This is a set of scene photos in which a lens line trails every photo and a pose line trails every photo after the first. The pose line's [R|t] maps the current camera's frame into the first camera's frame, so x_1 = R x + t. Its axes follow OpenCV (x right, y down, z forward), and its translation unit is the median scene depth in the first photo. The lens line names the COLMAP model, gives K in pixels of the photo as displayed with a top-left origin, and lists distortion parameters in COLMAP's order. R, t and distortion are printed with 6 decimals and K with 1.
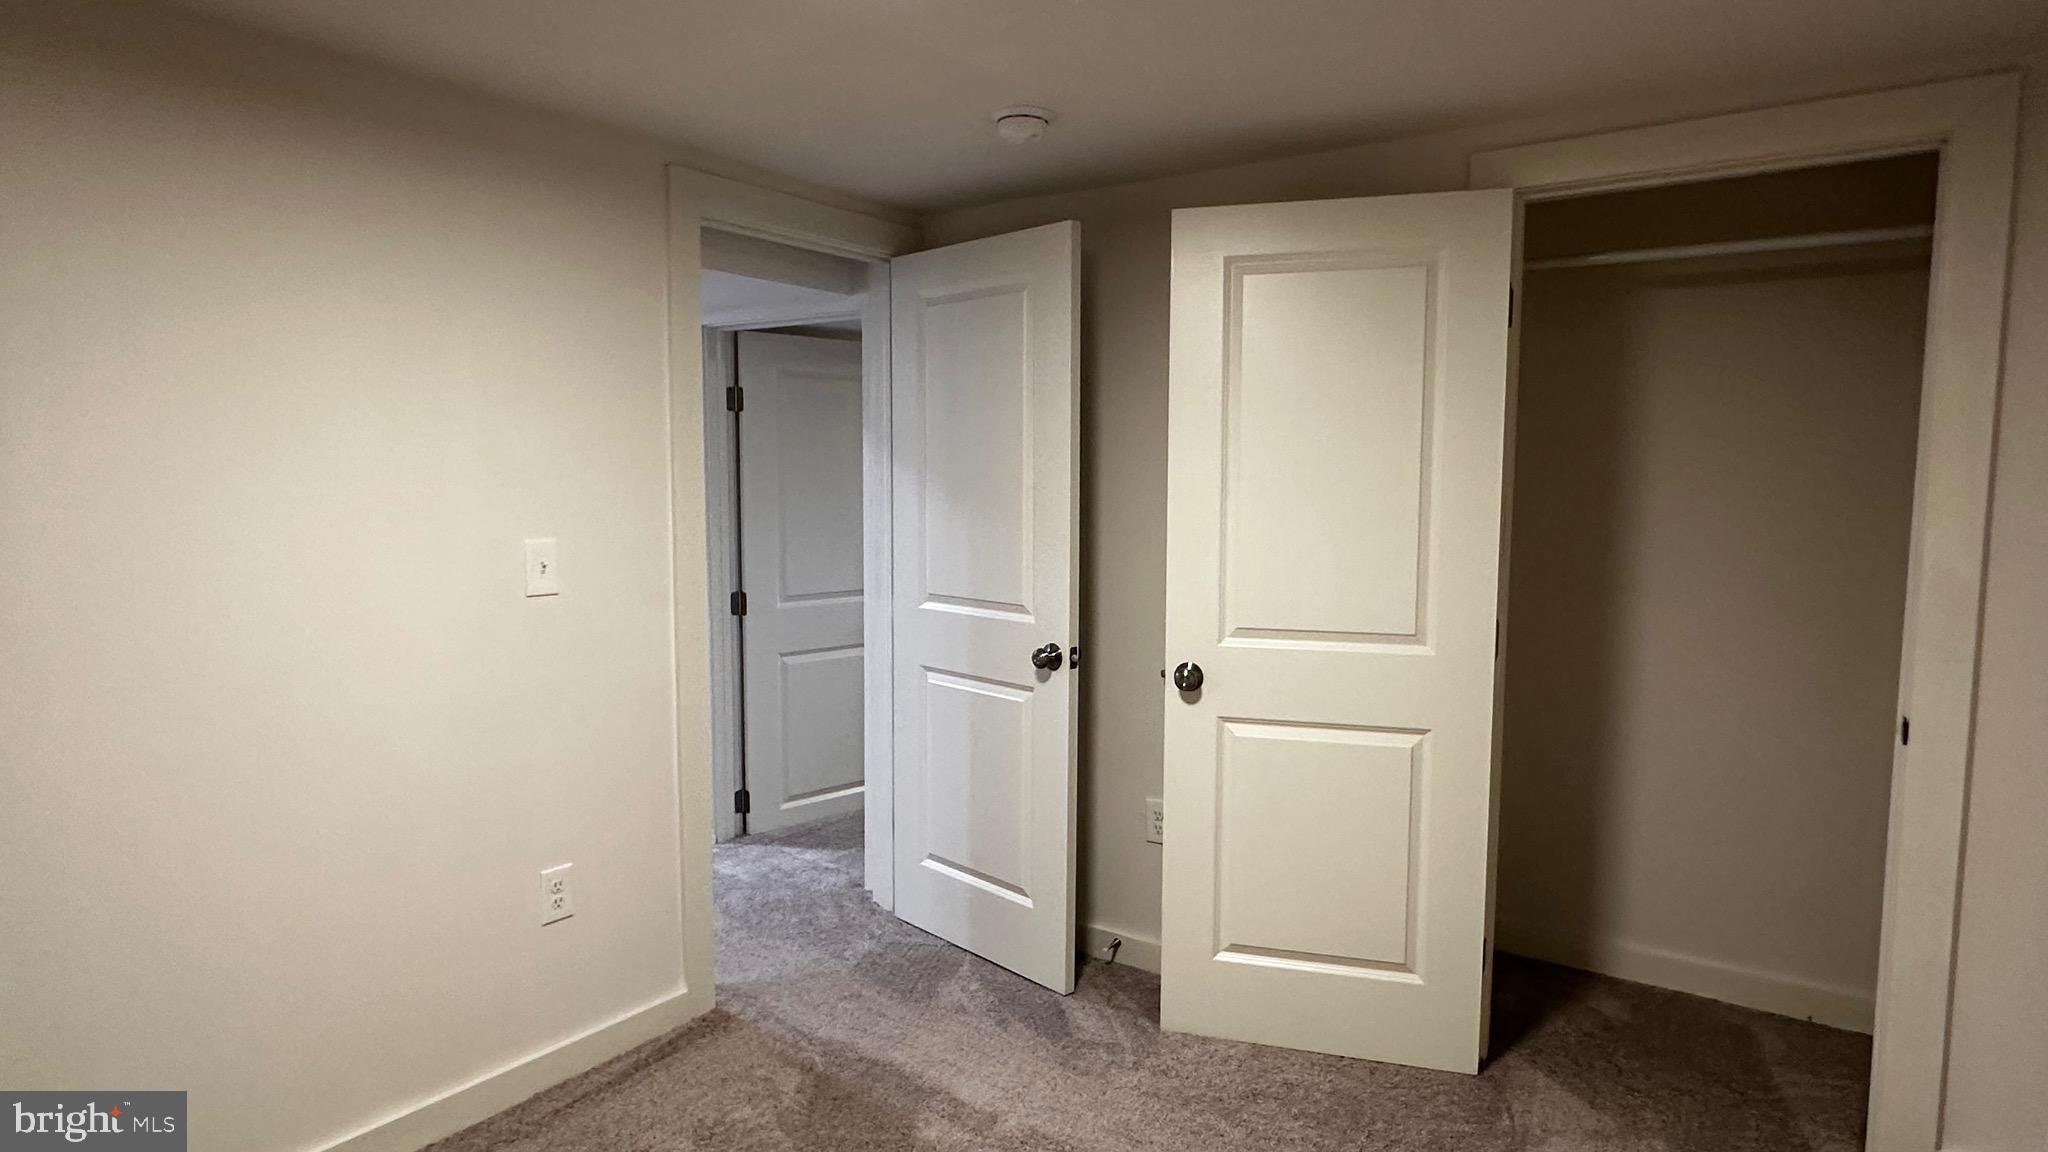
lens RADIAL K [[1161.8, 0, 1034.1], [0, 1161.8, 582.8], [0, 0, 1]] dist [-0.013700, 0.001138]
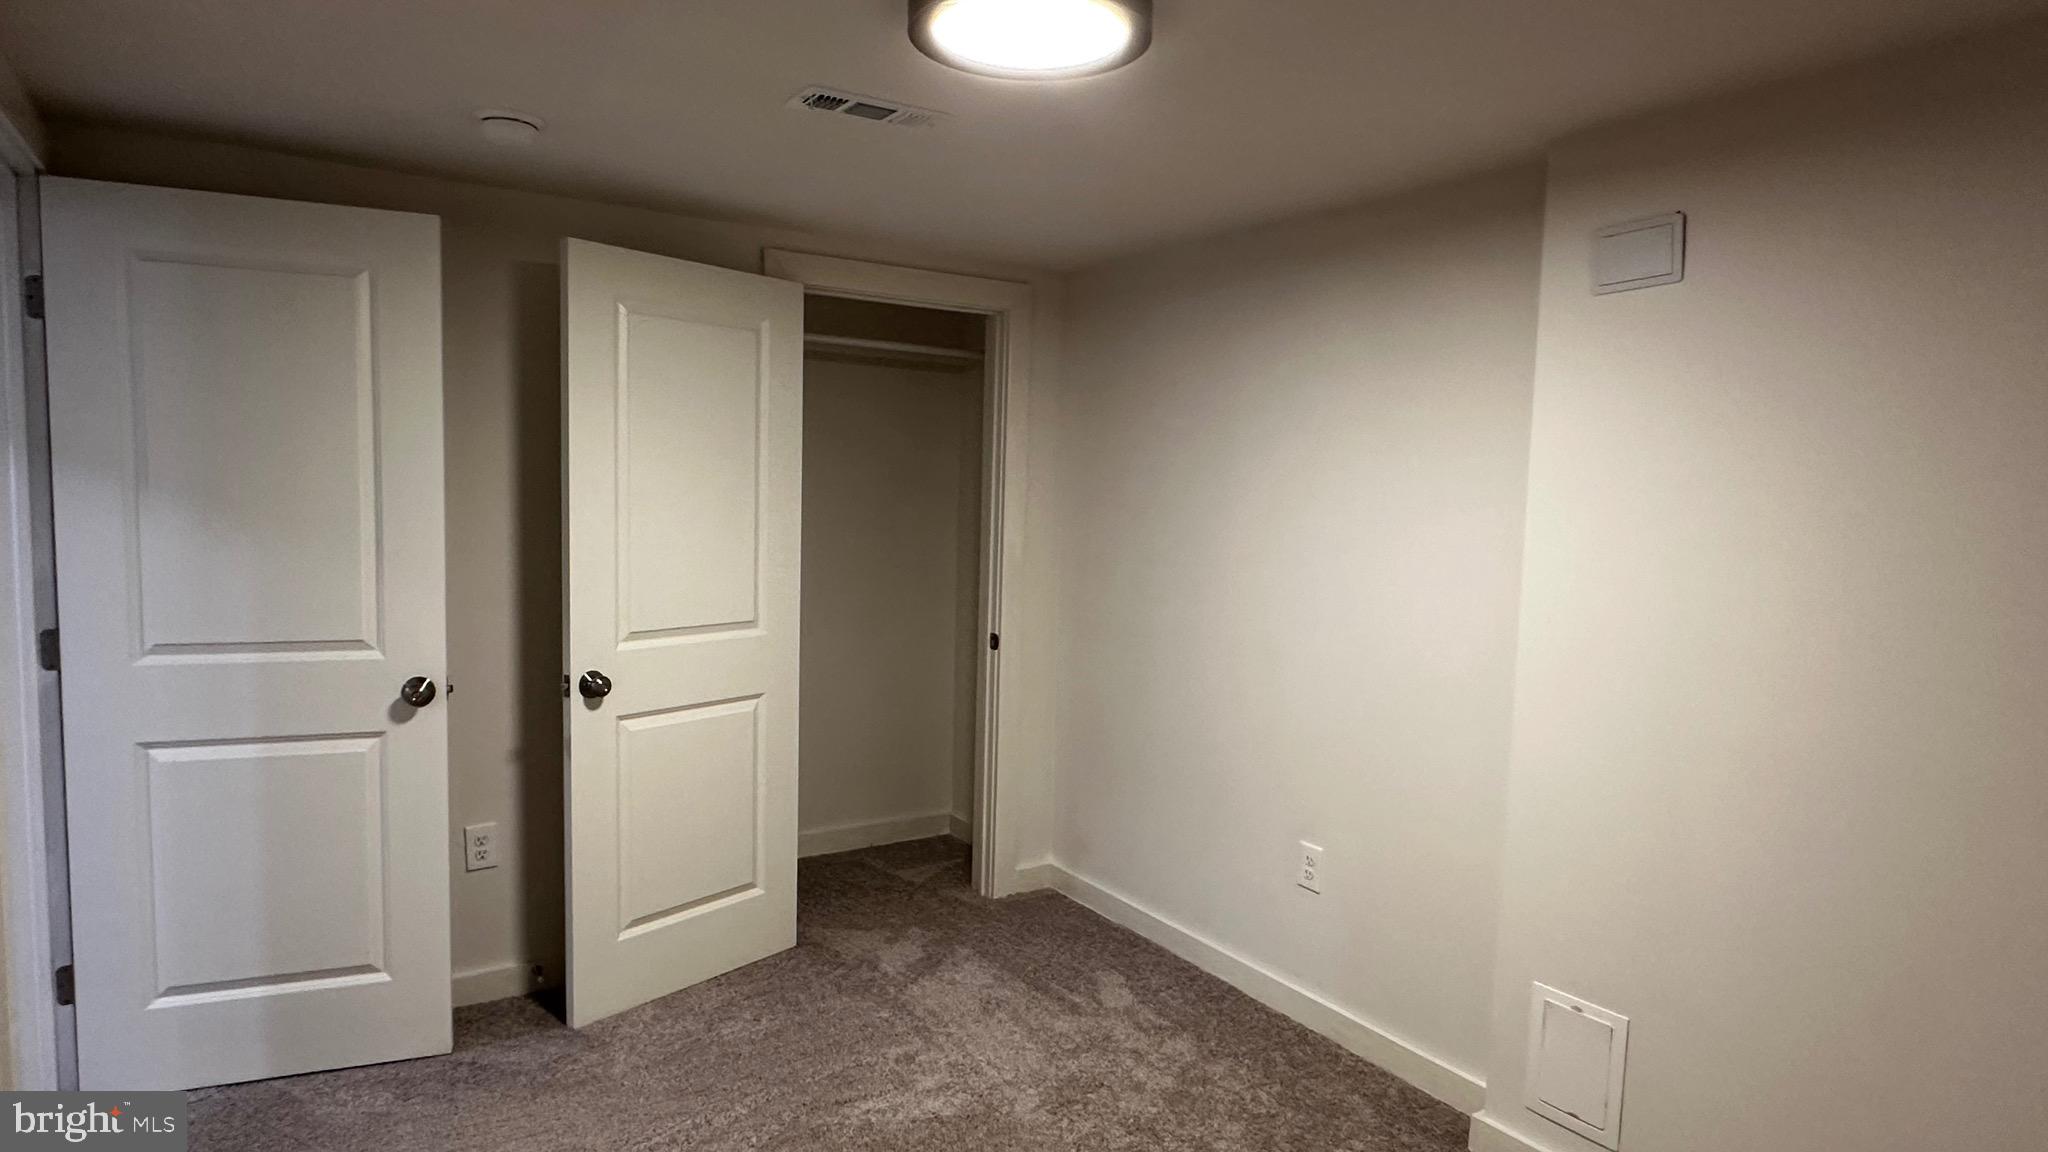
lens RADIAL K [[1161.8, 0, 1044.5], [0, 1161.8, 580.1], [0, 0, 1]] dist [-0.013700, 0.001138]
pose [[0.346771, -0.073247, 0.935086, -0.710032], [0.055176, 0.996813, 0.057621, -0.052551], [-0.936326, 0.031613, 0.349707, 0.245411]]
